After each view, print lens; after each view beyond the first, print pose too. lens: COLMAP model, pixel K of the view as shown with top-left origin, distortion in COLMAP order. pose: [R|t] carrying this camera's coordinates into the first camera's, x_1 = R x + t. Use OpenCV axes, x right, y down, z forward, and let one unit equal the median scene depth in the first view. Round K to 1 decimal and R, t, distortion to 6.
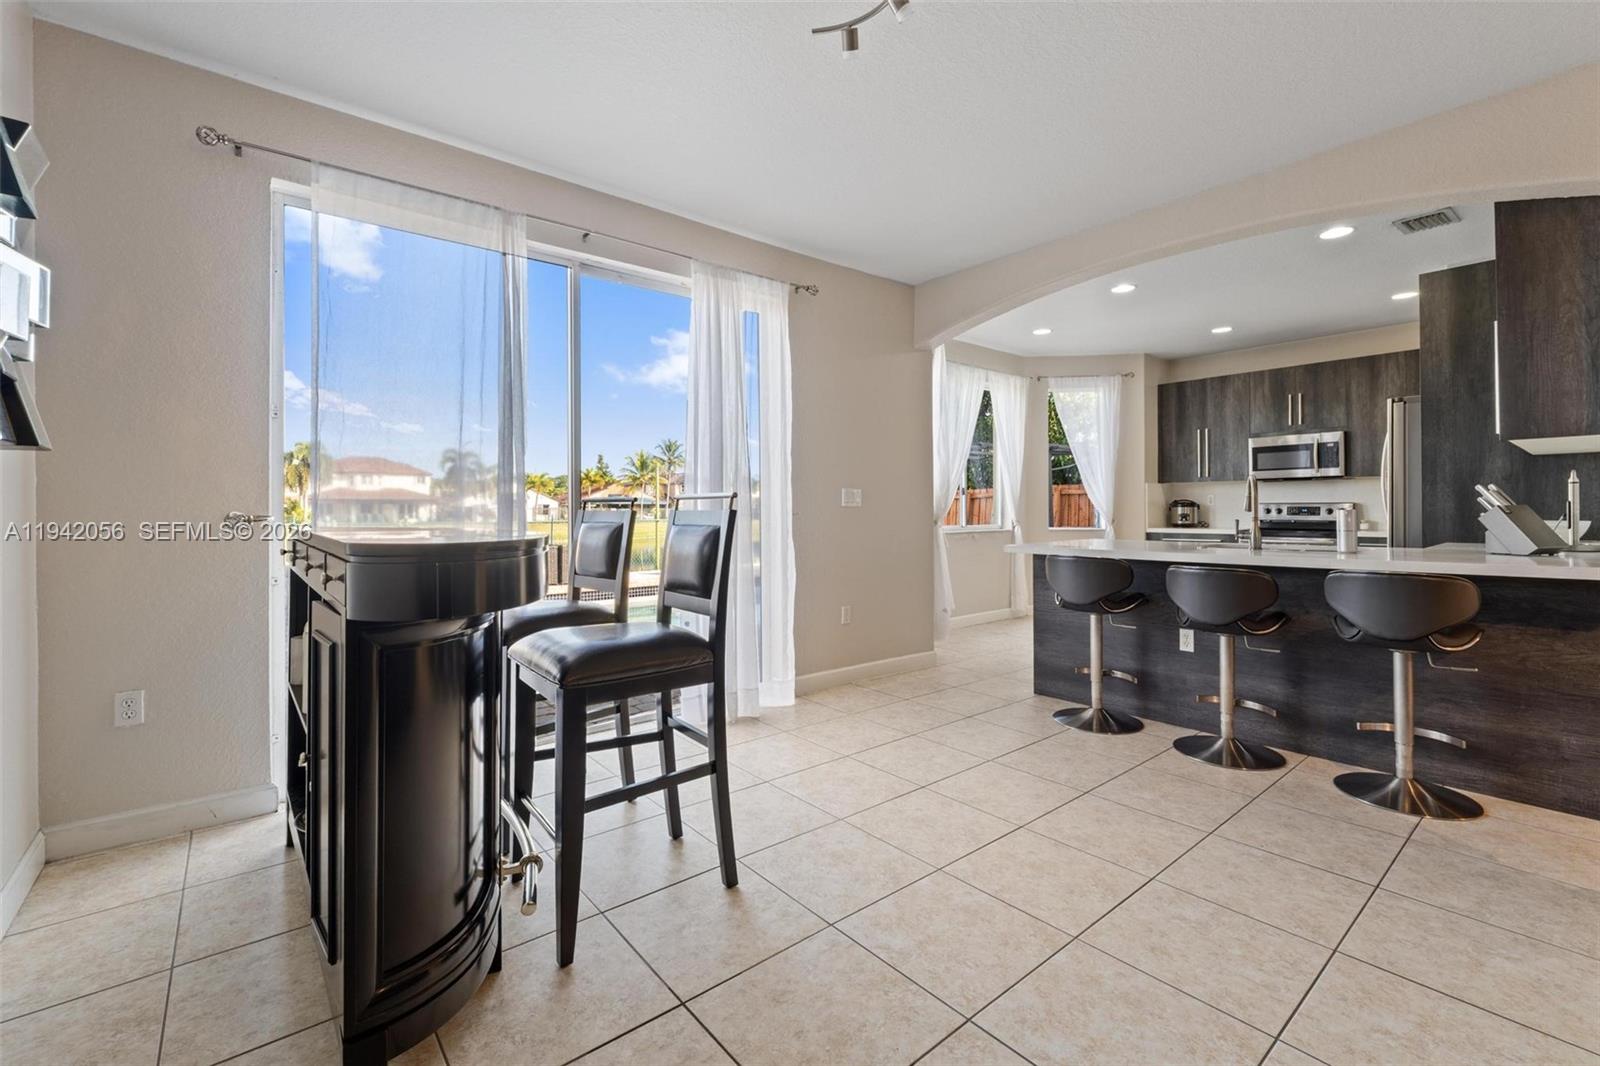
lens RADIAL K [[687.6, 0, 806.9], [0, 687.6, 508.8], [0, 0, 1]] dist [-0.005193, 0.000244]
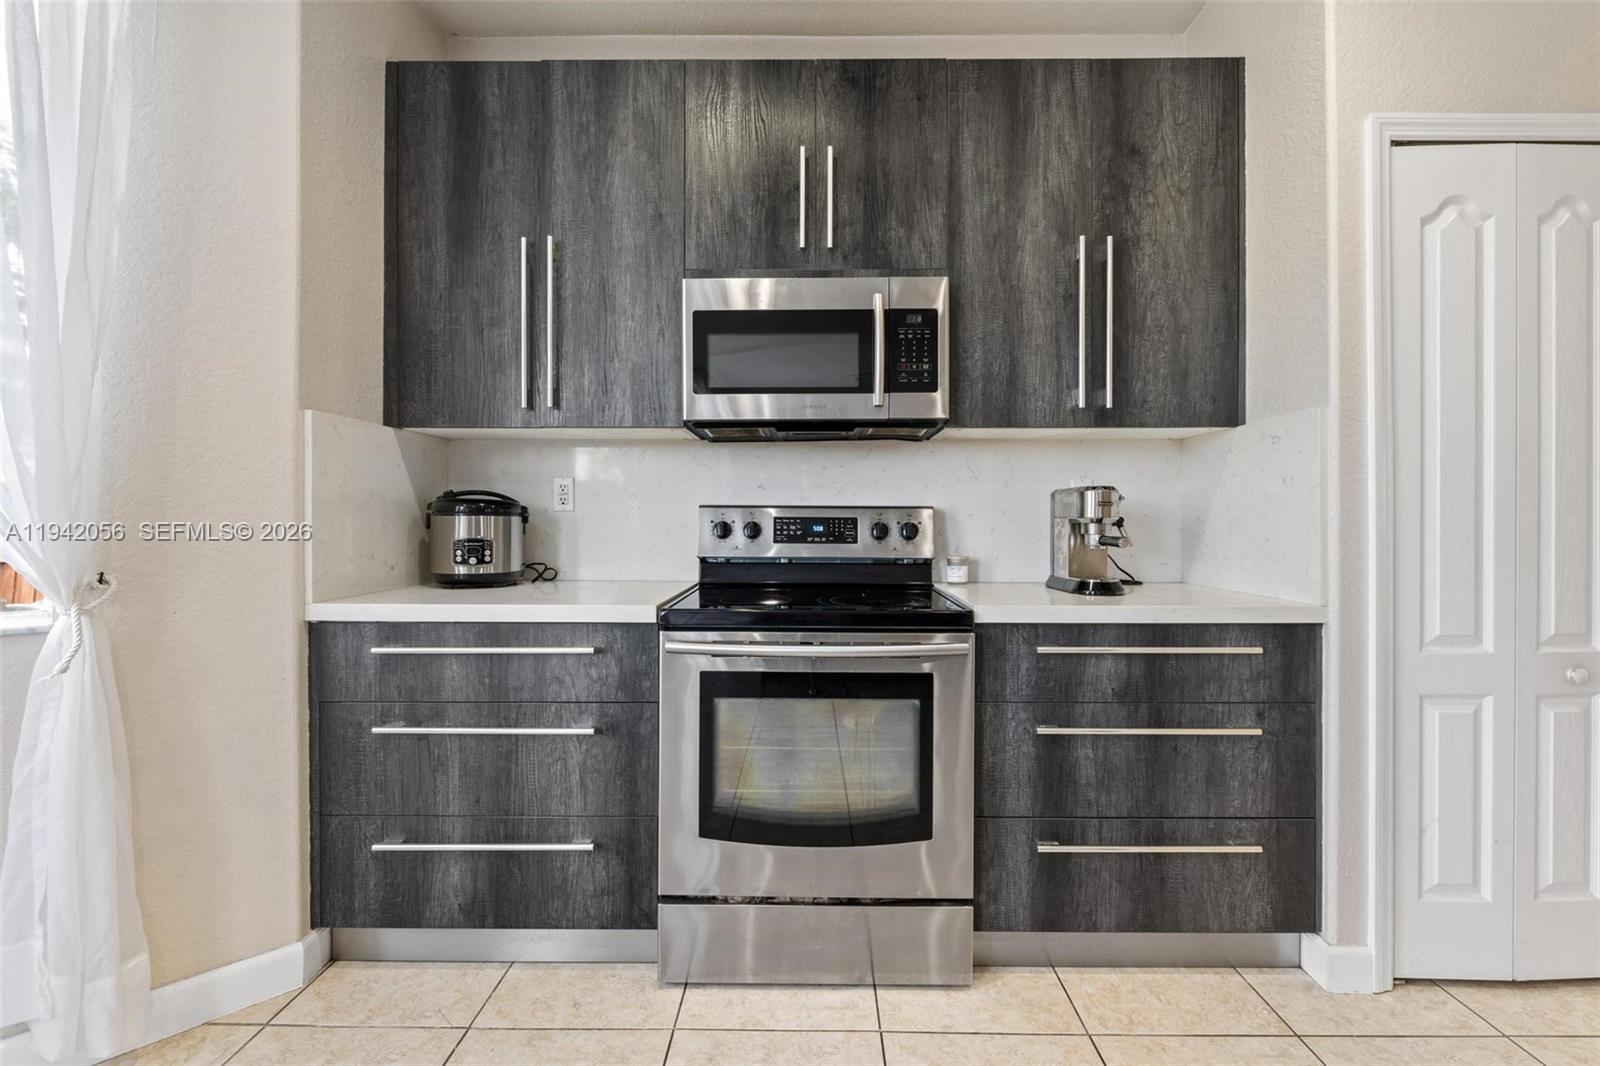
lens RADIAL K [[687.6, 0, 798.3], [0, 687.6, 524.3], [0, 0, 1]] dist [-0.005193, 0.000244]
pose [[0.656214, 0.001116, 0.754574, 0.446464], [-0.008252, 0.999950, 0.005697, -0.001620], [-0.754530, -0.009965, 0.656190, 0.753296]]
